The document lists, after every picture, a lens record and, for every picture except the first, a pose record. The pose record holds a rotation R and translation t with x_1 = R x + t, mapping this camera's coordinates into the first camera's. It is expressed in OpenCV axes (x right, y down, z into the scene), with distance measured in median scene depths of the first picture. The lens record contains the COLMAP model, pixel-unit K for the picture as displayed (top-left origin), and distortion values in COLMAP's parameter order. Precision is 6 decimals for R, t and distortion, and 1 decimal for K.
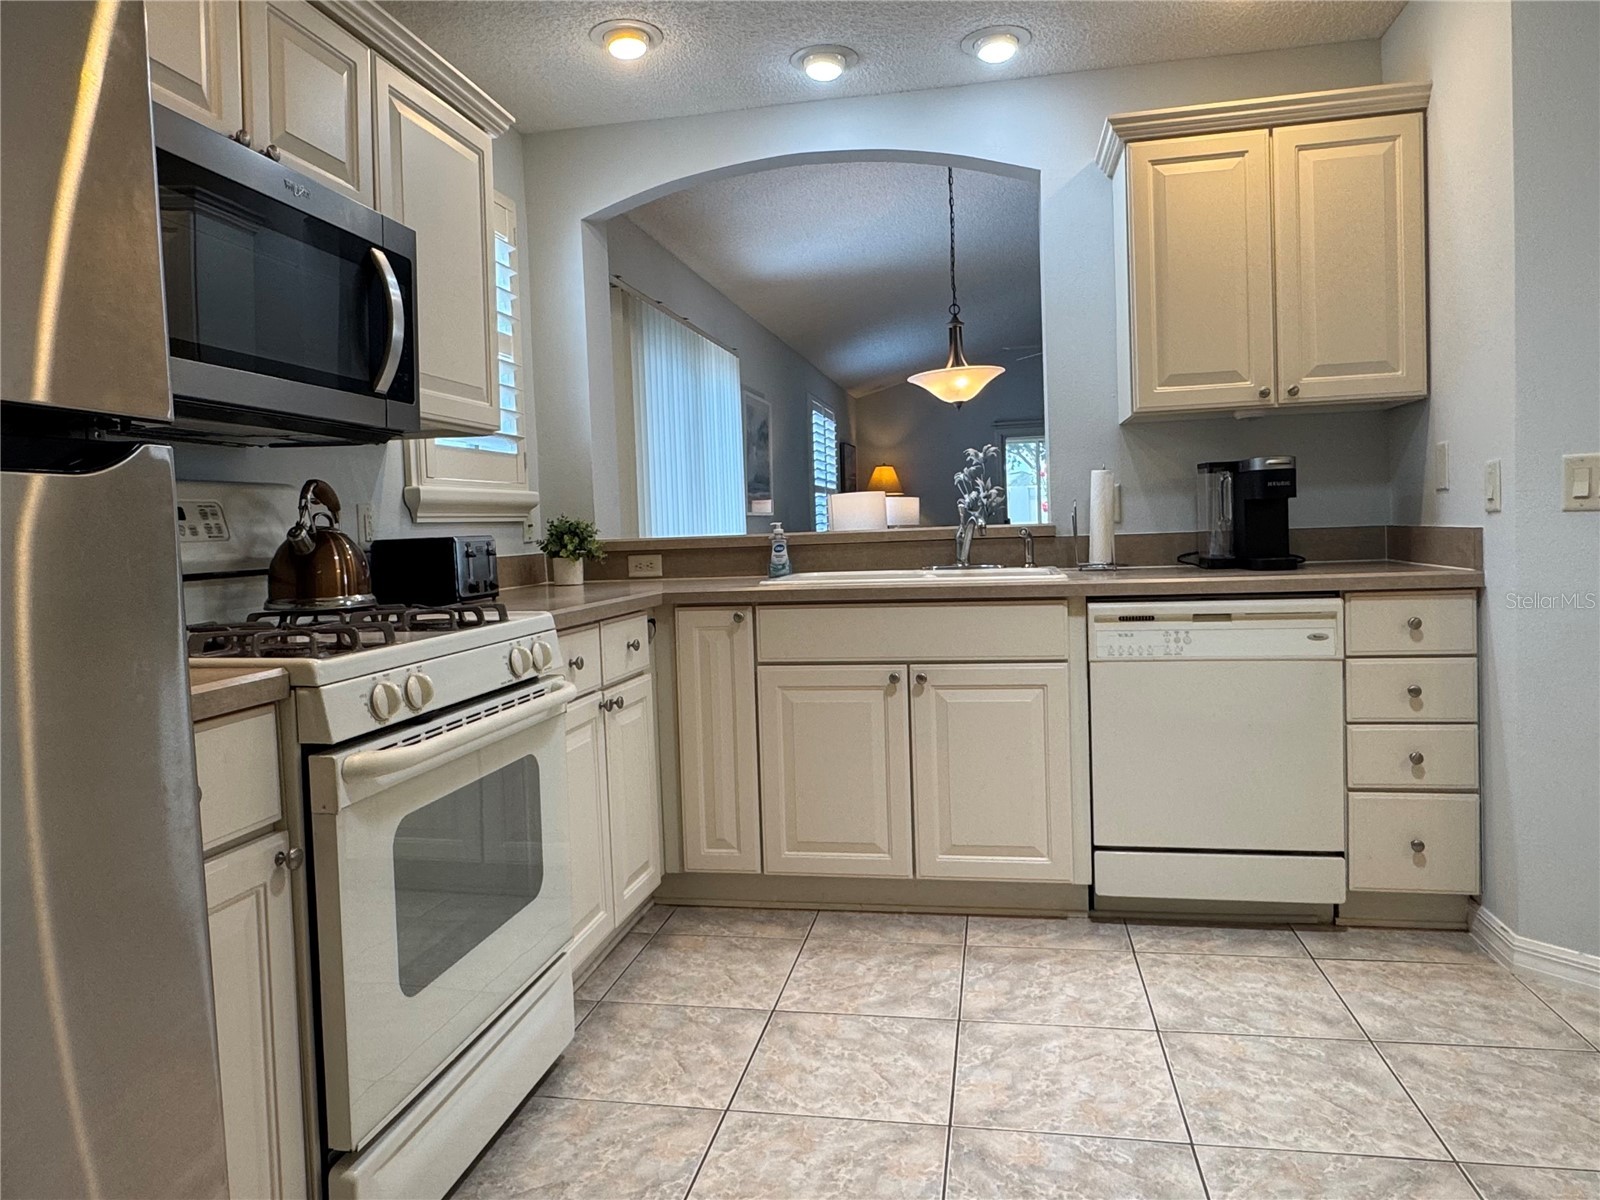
lens RADIAL K [[978.2, 0, 793.0], [0, 978.2, 603.6], [0, 0, 1]] dist [-0.007233, 0.002826]
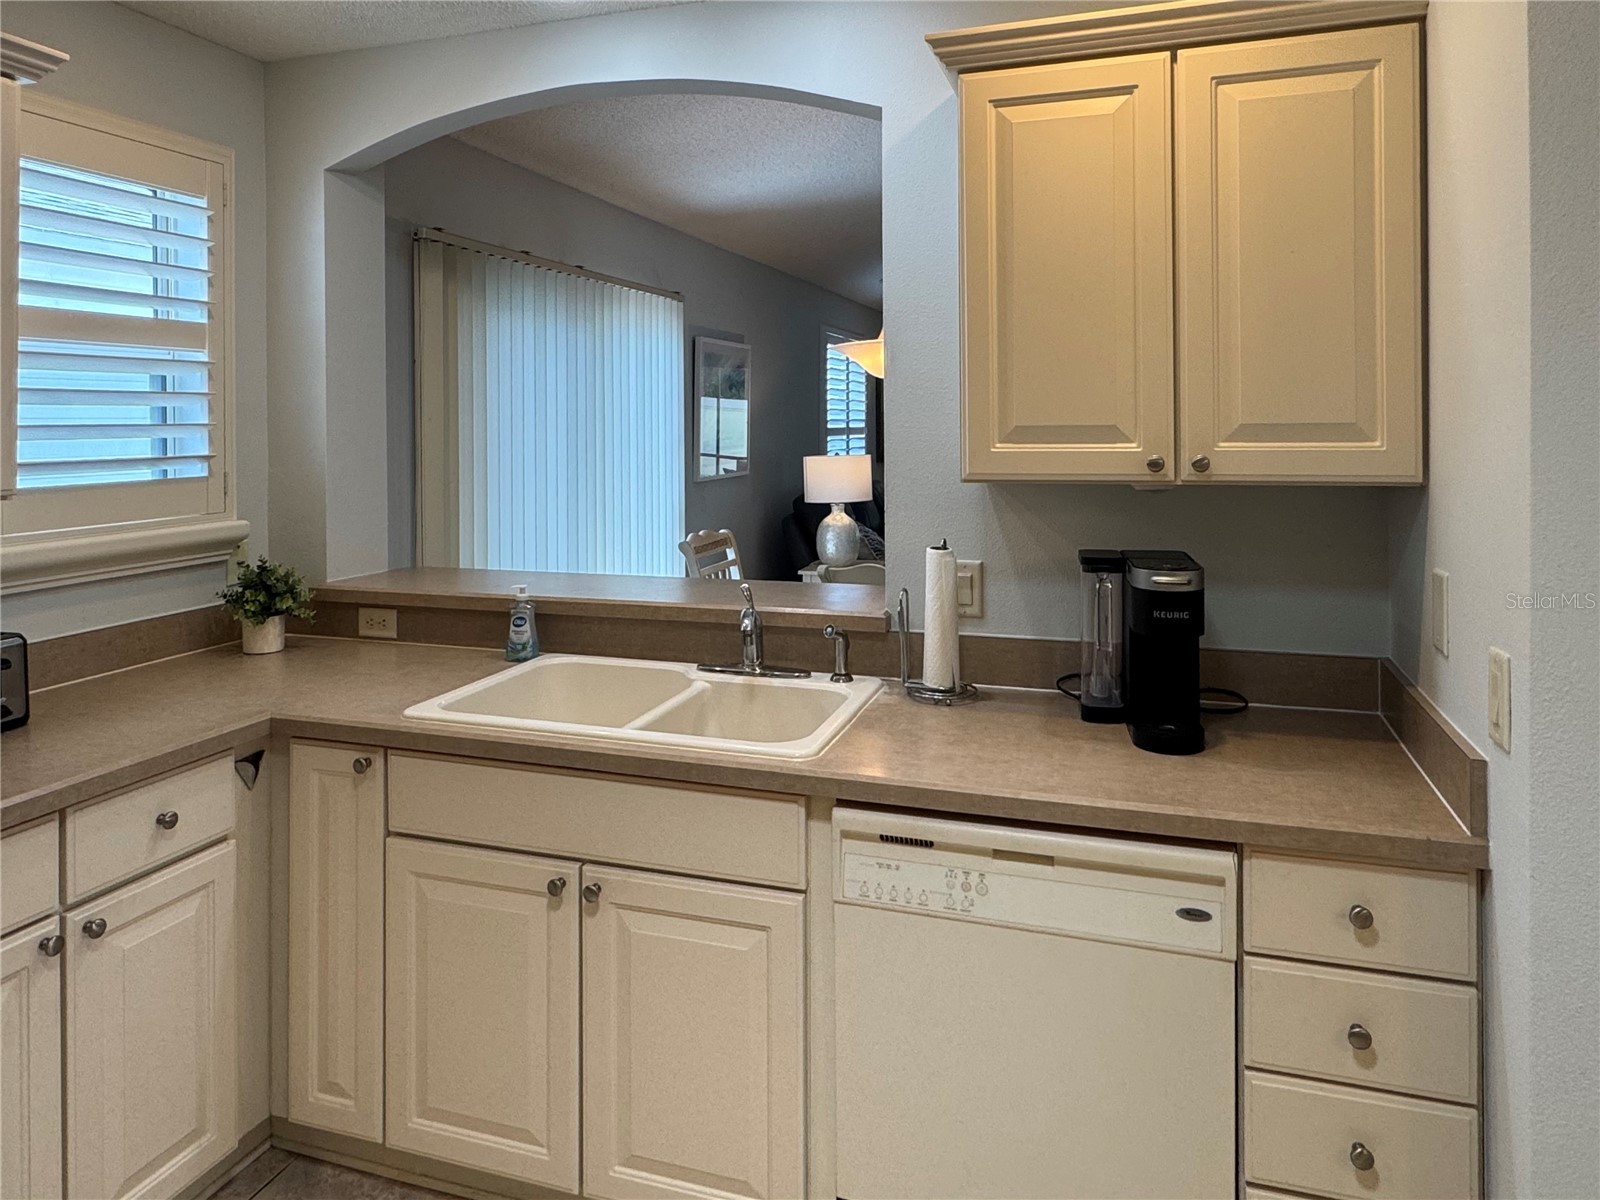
lens RADIAL K [[995.3, 0, 801.7], [0, 995.3, 467.5], [0, 0, 1]] dist [-0.005788, 0.000771]
pose [[0.993857, 0.030165, -0.106485, 0.325691], [-0.033803, 0.998899, -0.032526, -0.186052], [0.105387, 0.035926, 0.993782, 0.339904]]
